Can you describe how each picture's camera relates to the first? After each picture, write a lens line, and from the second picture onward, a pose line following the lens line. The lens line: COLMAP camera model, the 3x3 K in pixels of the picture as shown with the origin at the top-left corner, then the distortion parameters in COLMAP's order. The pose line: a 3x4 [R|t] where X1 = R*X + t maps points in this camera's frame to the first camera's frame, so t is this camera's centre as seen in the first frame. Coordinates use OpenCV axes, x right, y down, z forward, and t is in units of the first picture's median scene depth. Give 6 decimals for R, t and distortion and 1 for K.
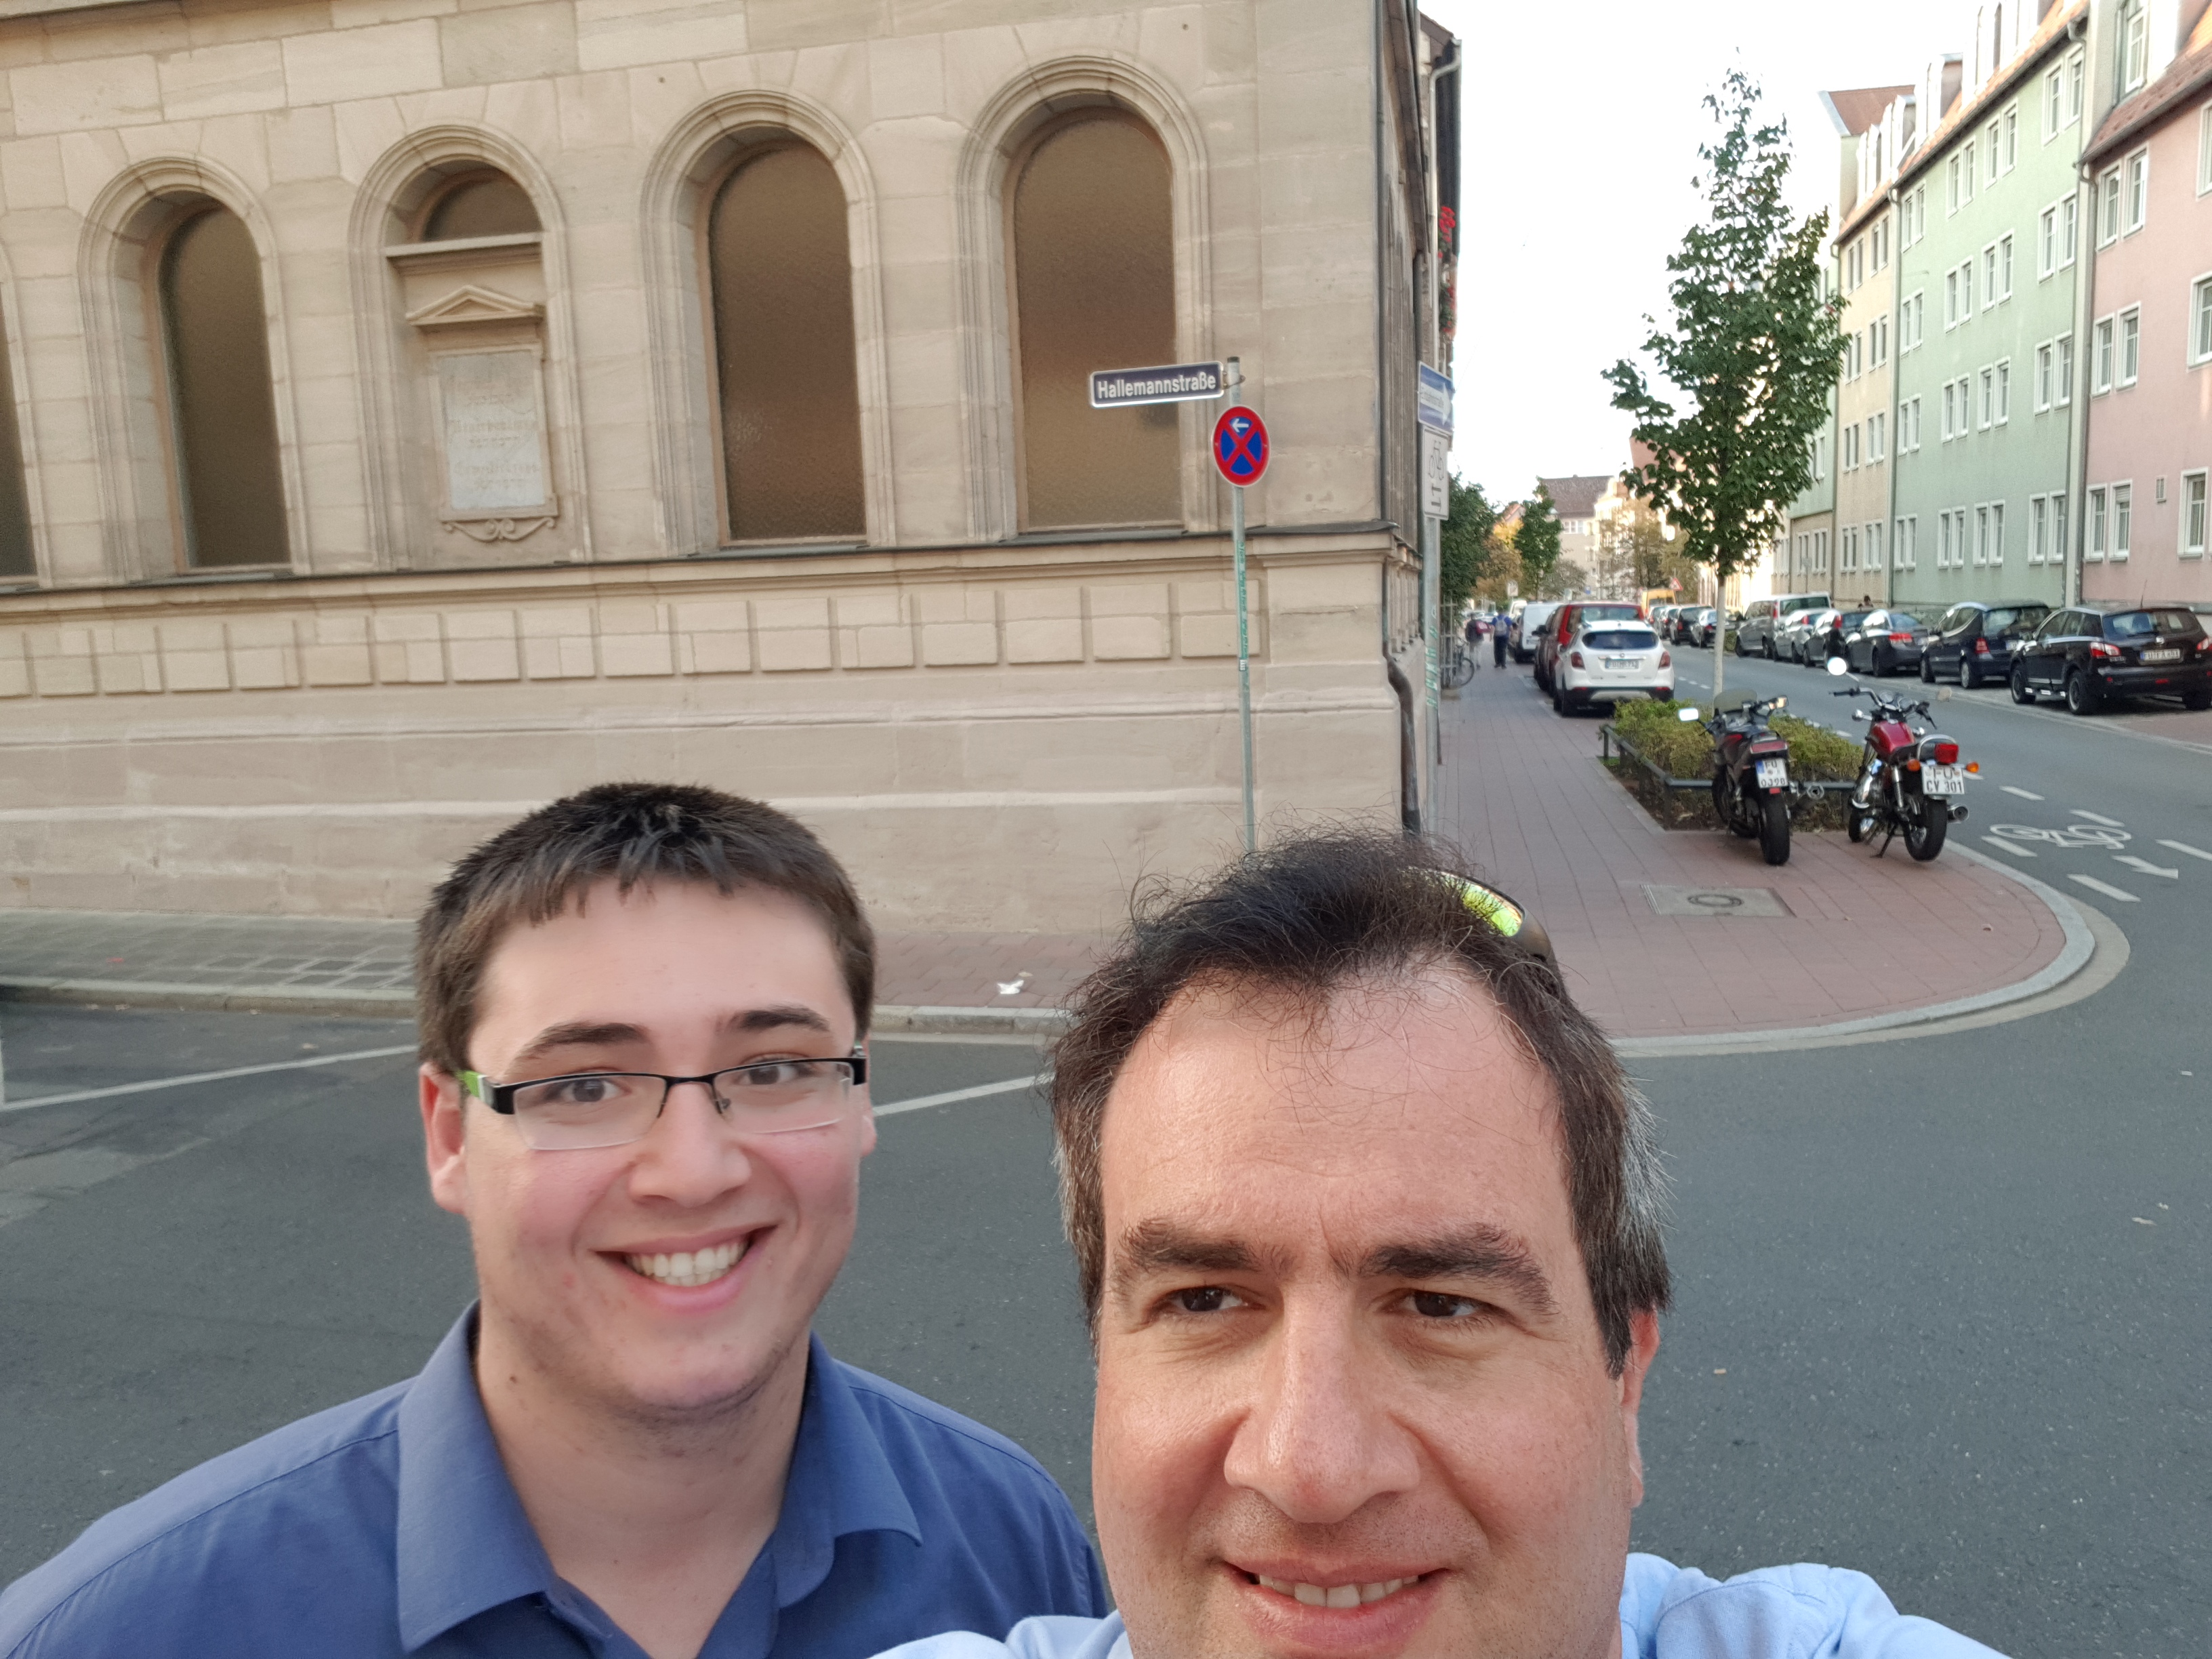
lens RADIAL K [[1627.2, 0, 1136.2], [0, 1627.2, 832.6], [0, 0, 1]] dist [0.053900, -0.088644]
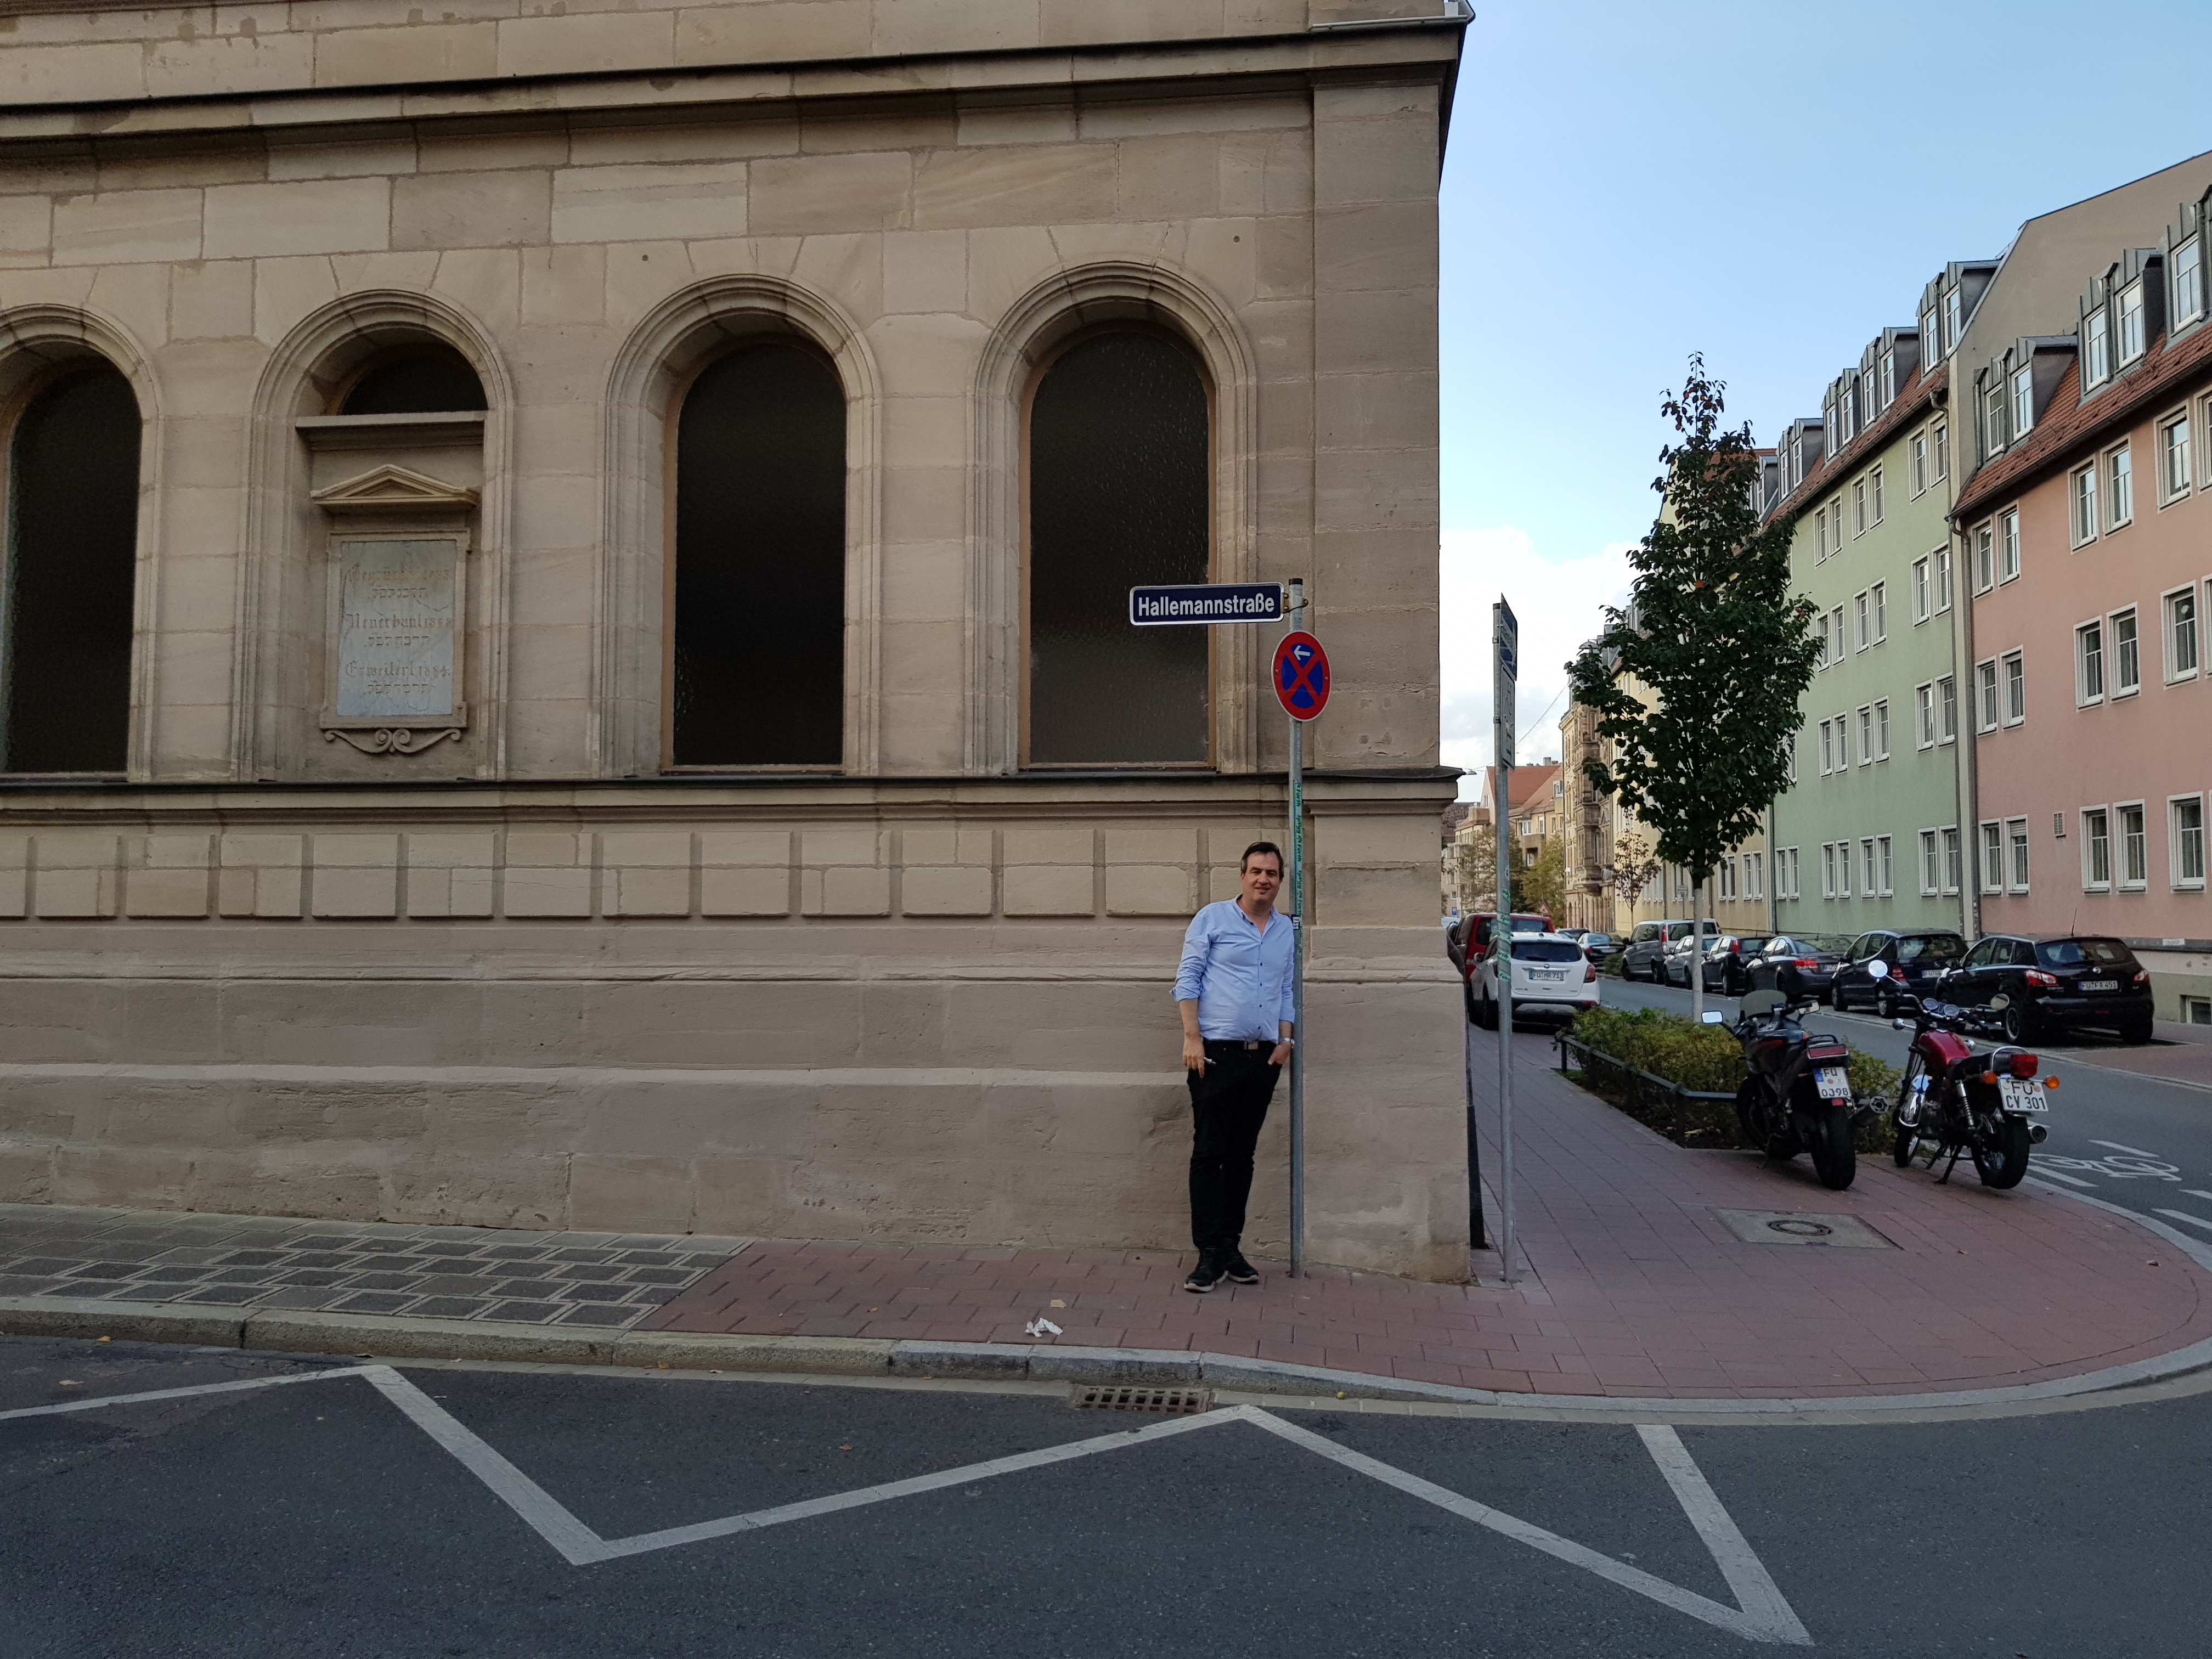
lens RADIAL K [[1658.2, 0, 1144.1], [0, 1658.2, 806.7], [0, 0, 1]] dist [0.103244, -0.178977]
pose [[0.995084, 0.045568, 0.087930, -0.081574], [-0.026912, 0.978866, -0.202723, 0.013515], [-0.095310, 0.199360, 0.975280, 0.132205]]
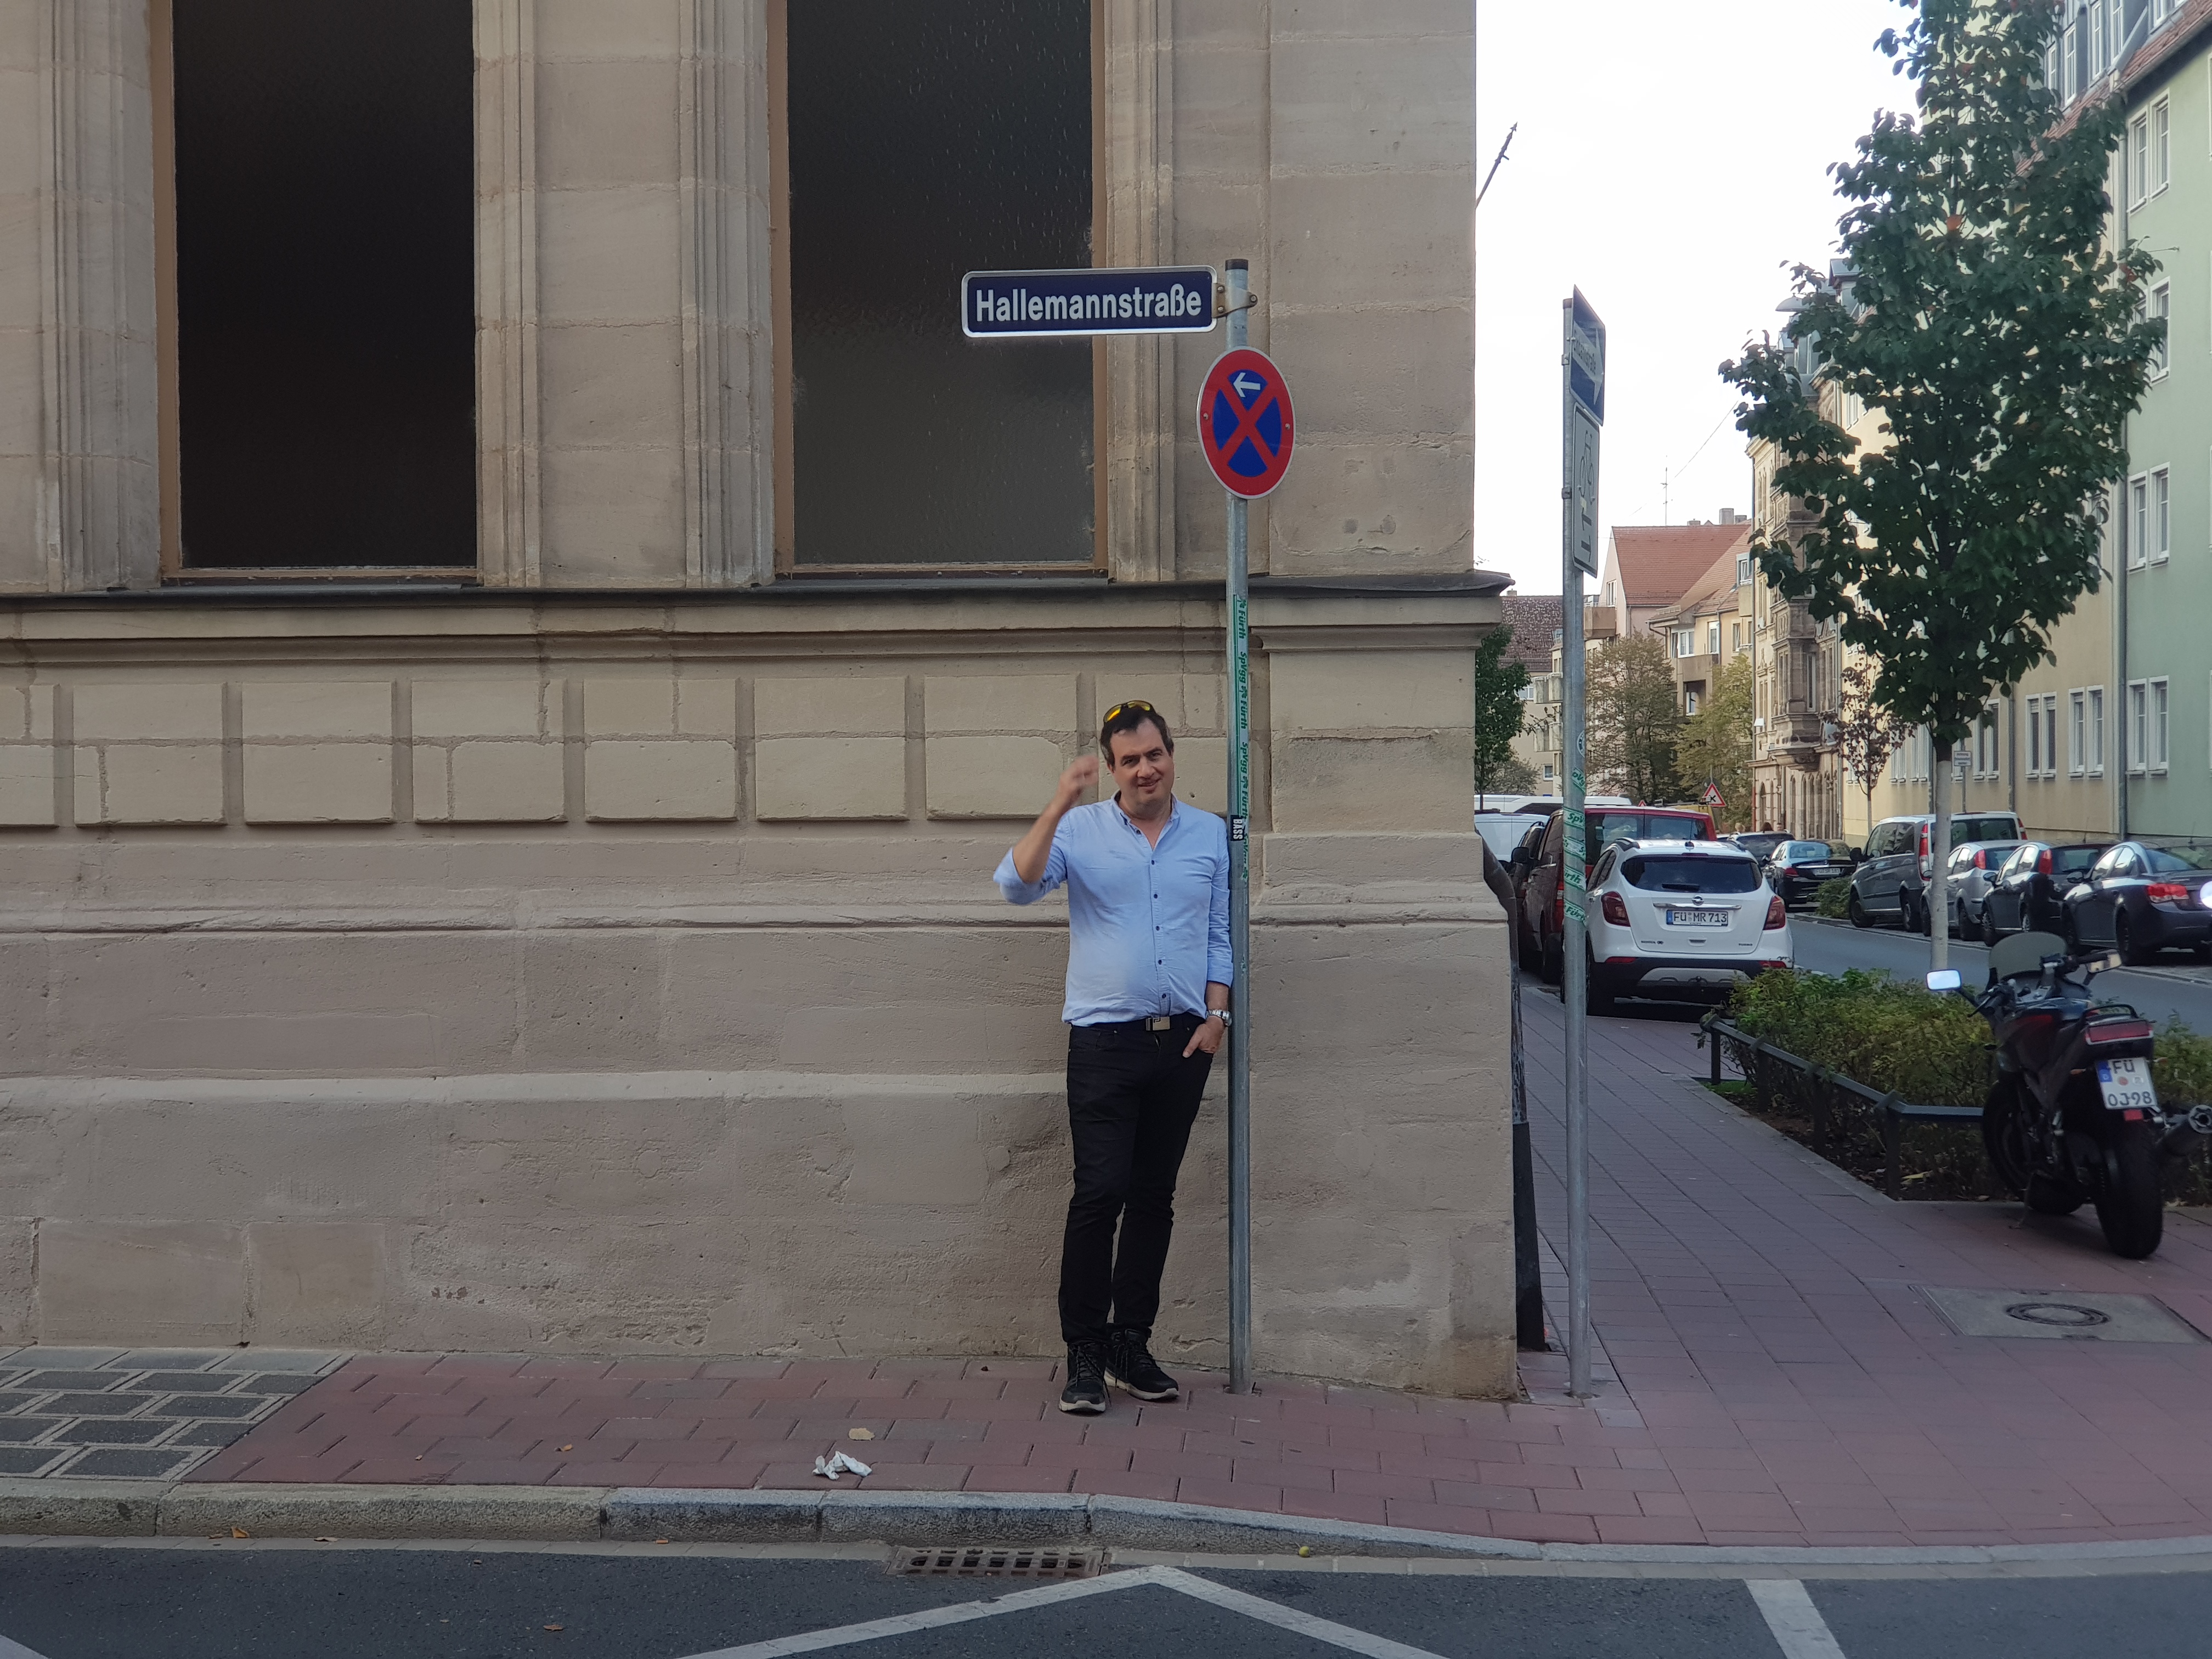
lens RADIAL K [[3167.9, 0, 1118.4], [0, 3167.9, 827.9], [0, 0, 1]] dist [0.178786, -0.539647]
pose [[0.989798, 0.031104, 0.139039, -0.101292], [-0.012131, 0.990734, -0.135274, 0.031062], [-0.141958, 0.132208, 0.981004, 0.003373]]
